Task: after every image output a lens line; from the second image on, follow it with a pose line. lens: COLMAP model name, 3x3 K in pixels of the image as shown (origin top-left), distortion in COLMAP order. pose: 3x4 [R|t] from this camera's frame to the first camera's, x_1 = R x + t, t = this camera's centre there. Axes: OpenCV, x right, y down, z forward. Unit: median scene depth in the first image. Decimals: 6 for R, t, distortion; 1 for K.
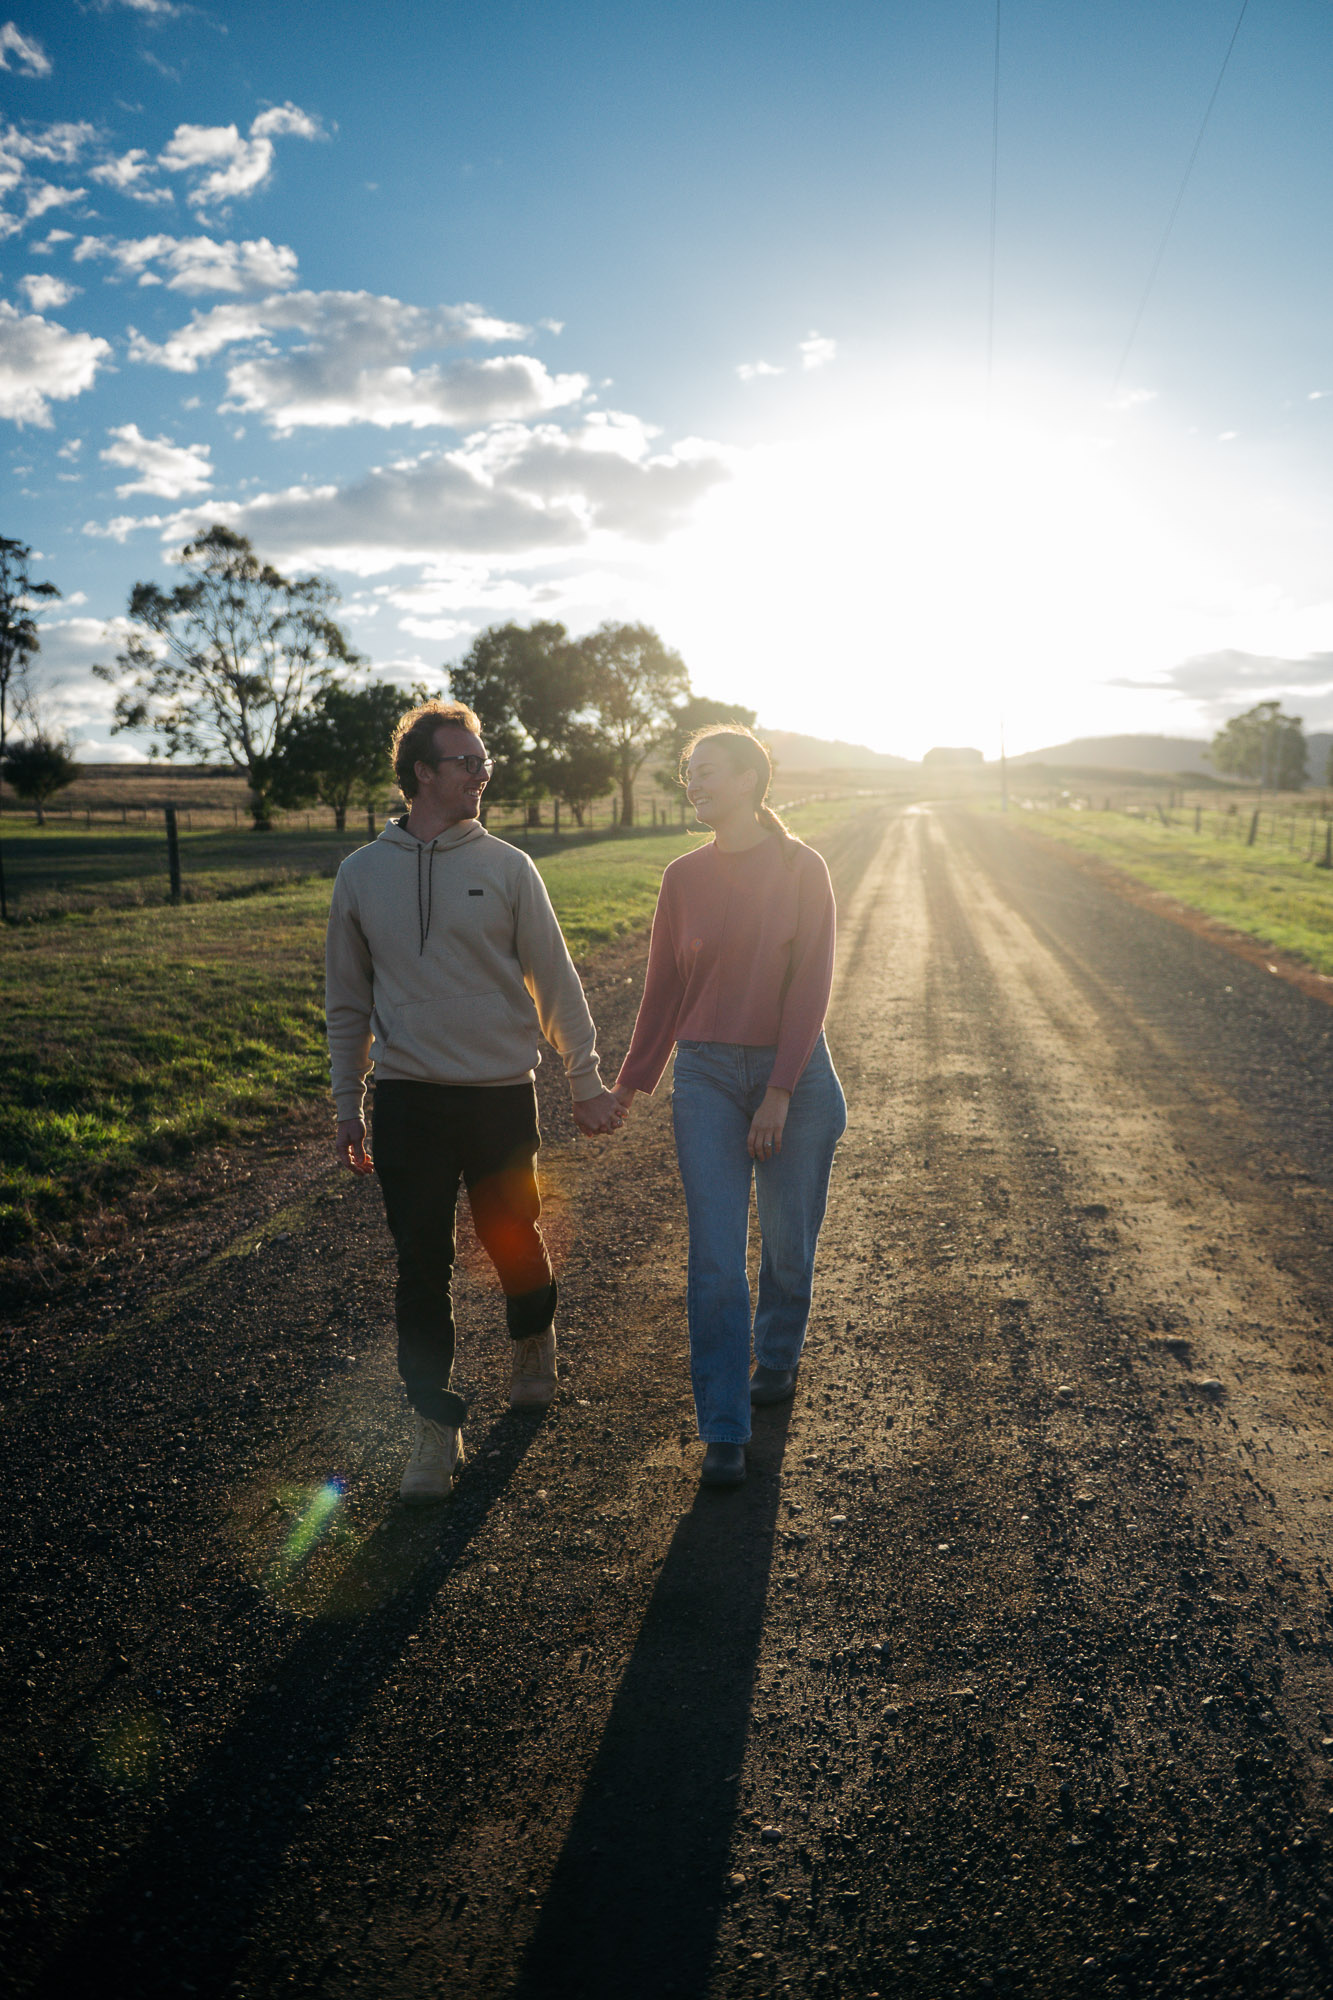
lens RADIAL K [[1635.1, 0, 666.5], [0, 1635.1, 1000.0], [0, 0, 1]] dist [-0.007240, 0.001000]
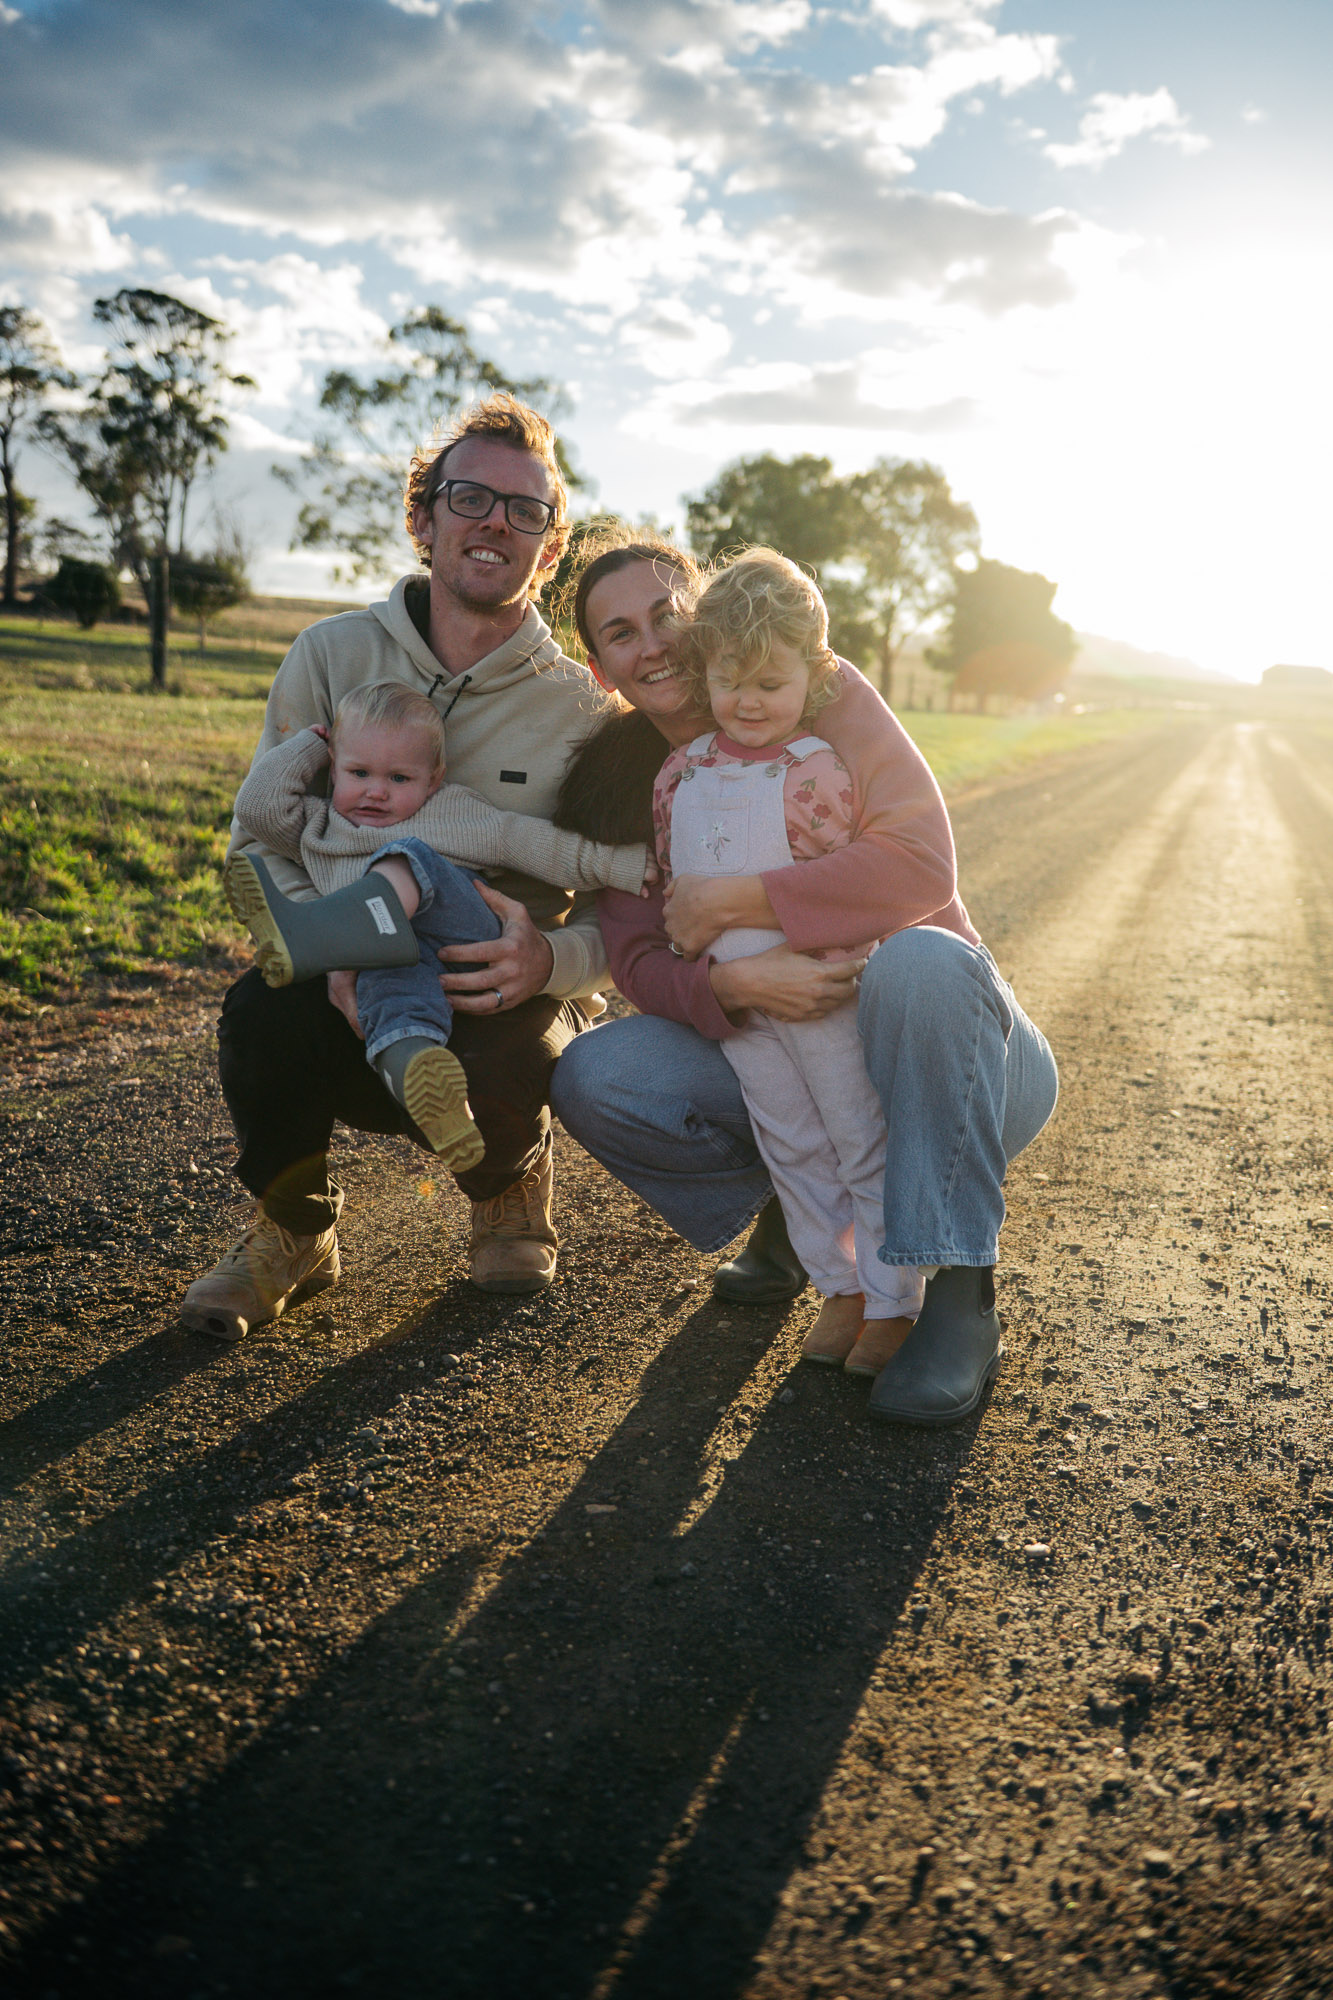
lens RADIAL K [[1868.2, 0, 666.5], [0, 1868.2, 1000.0], [0, 0, 1]] dist [0.017944, 0.011451]
pose [[0.985468, 0.110088, -0.129362, 0.013068], [-0.104474, 0.993299, 0.049424, 0.002763], [0.133936, -0.035191, 0.990365, 0.125241]]
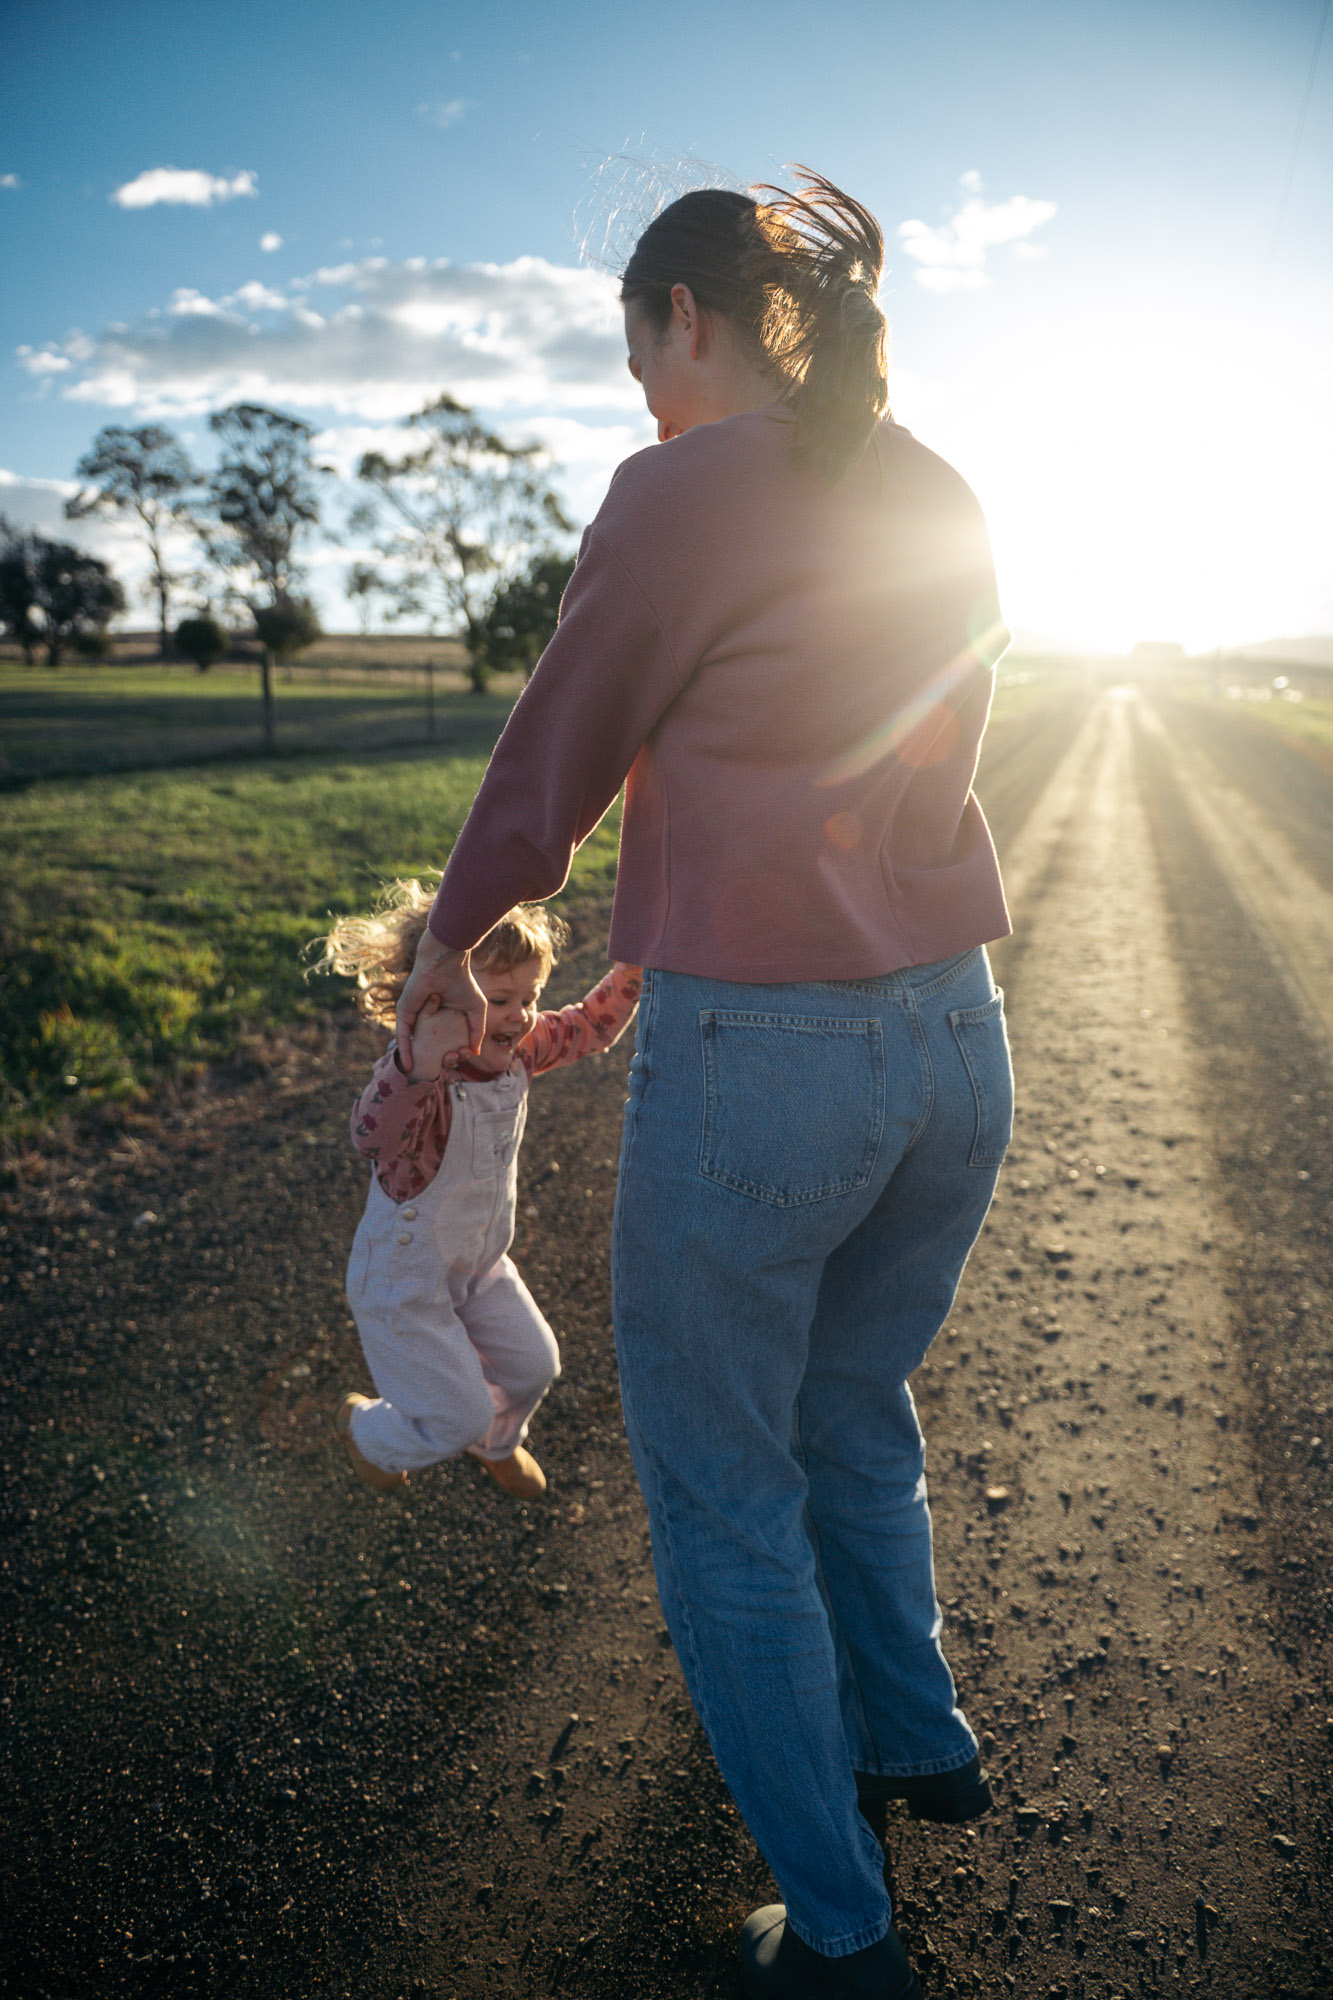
lens RADIAL K [[1358.8, 0, 666.5], [0, 1358.8, 1000.0], [0, 0, 1]] dist [-0.052082, -0.000065]
pose [[0.985697, 0.063940, -0.155926, 0.046411], [-0.045611, 0.991916, 0.118414, -0.037273], [0.162237, -0.109608, 0.980645, 0.333655]]
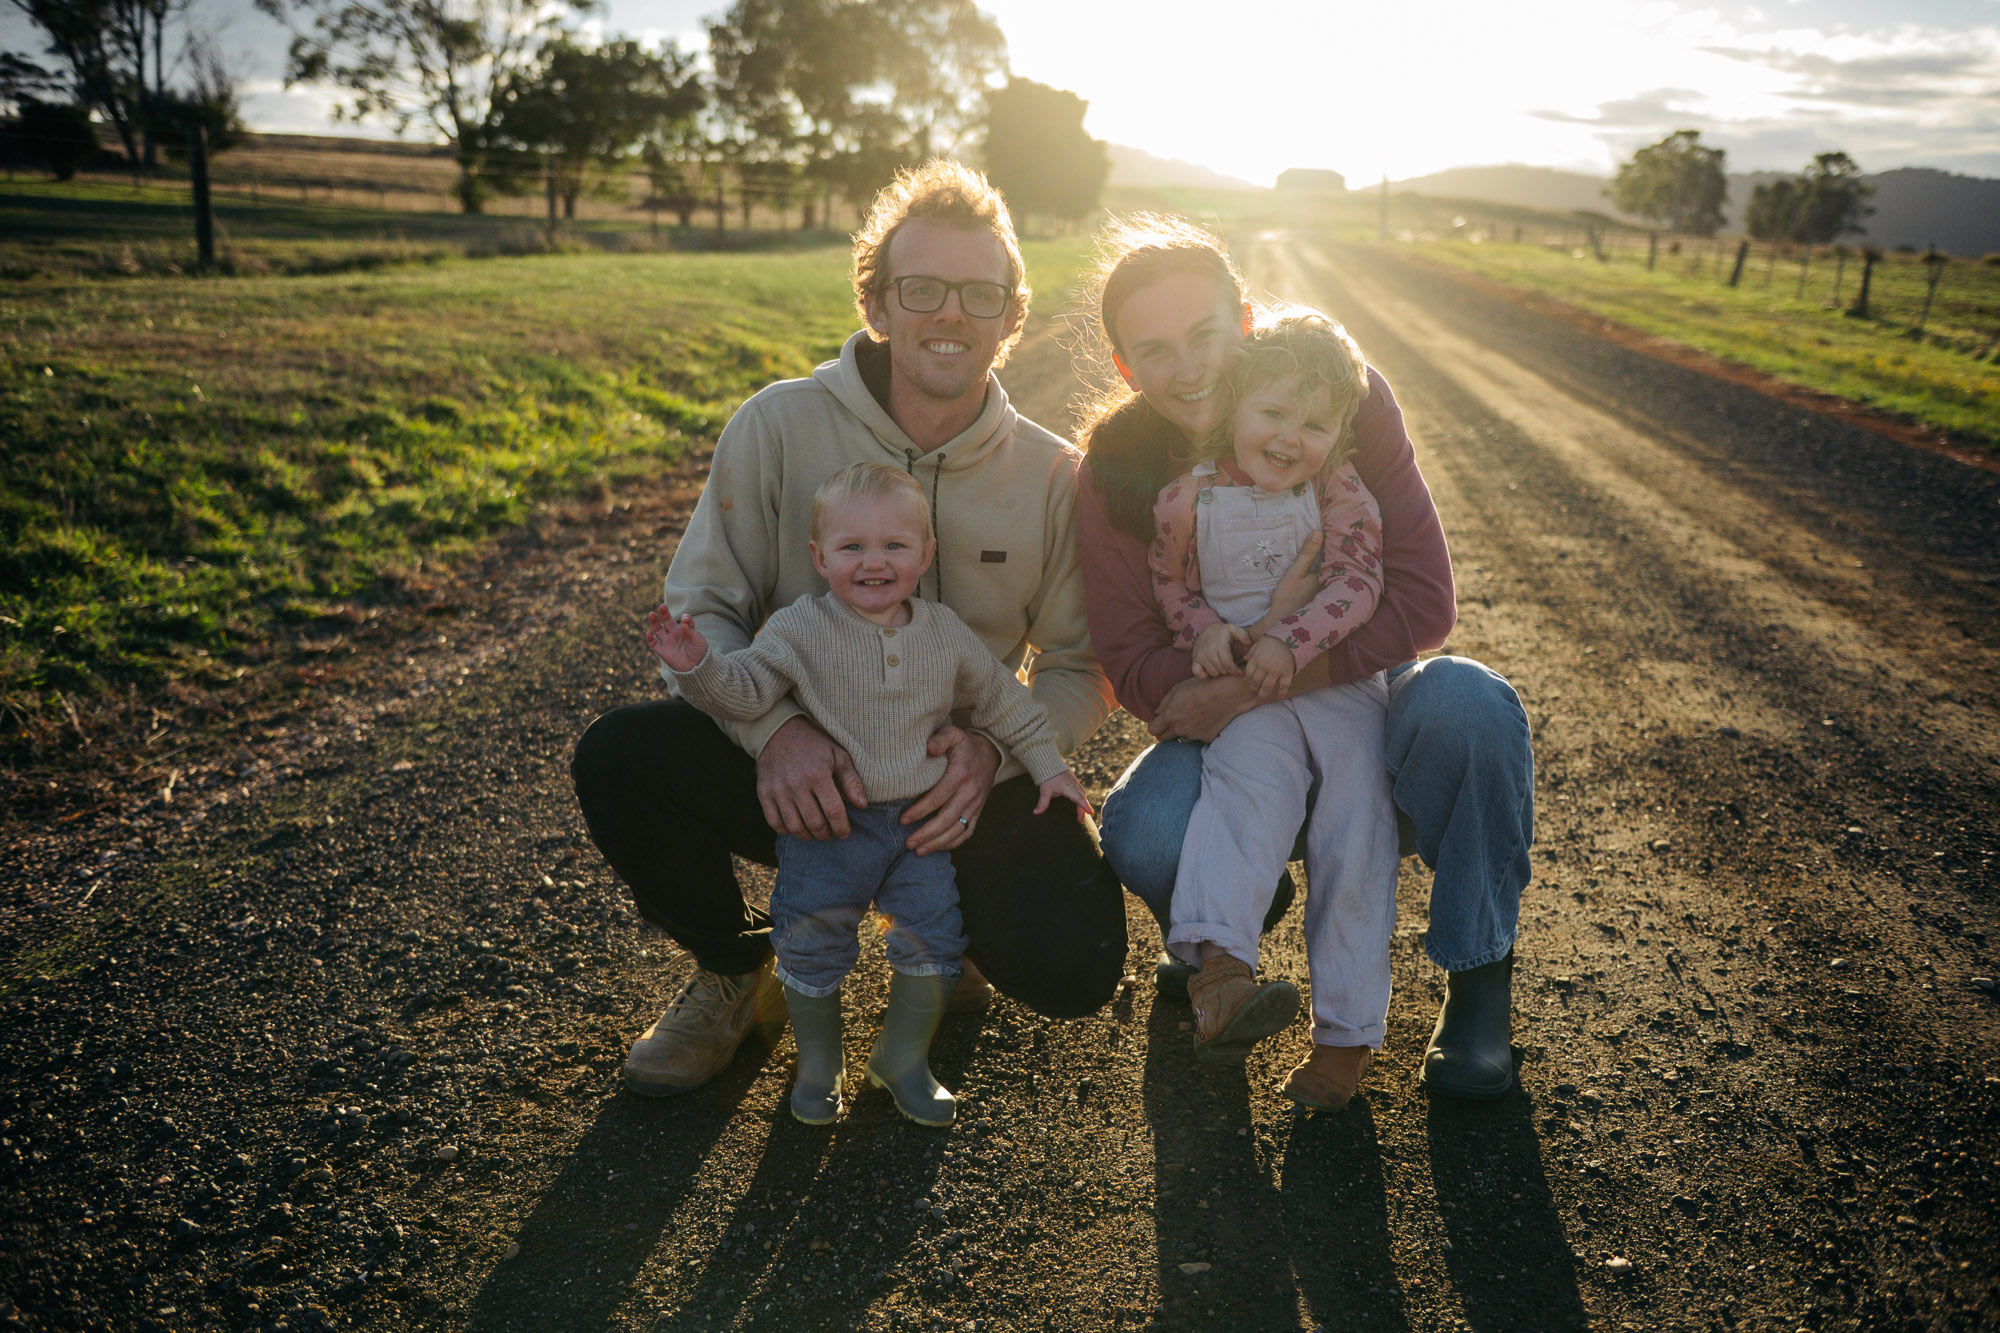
lens RADIAL K [[1850.7, 0, 1000.0], [0, 1850.7, 666.5], [0, 0, 1]] dist [0.015894, 0.009511]
pose [[0.998751, 0.042991, 0.025440, 0.000132], [-0.045636, 0.992358, 0.114646, -0.002573], [-0.020317, -0.115663, 0.993081, 0.125499]]
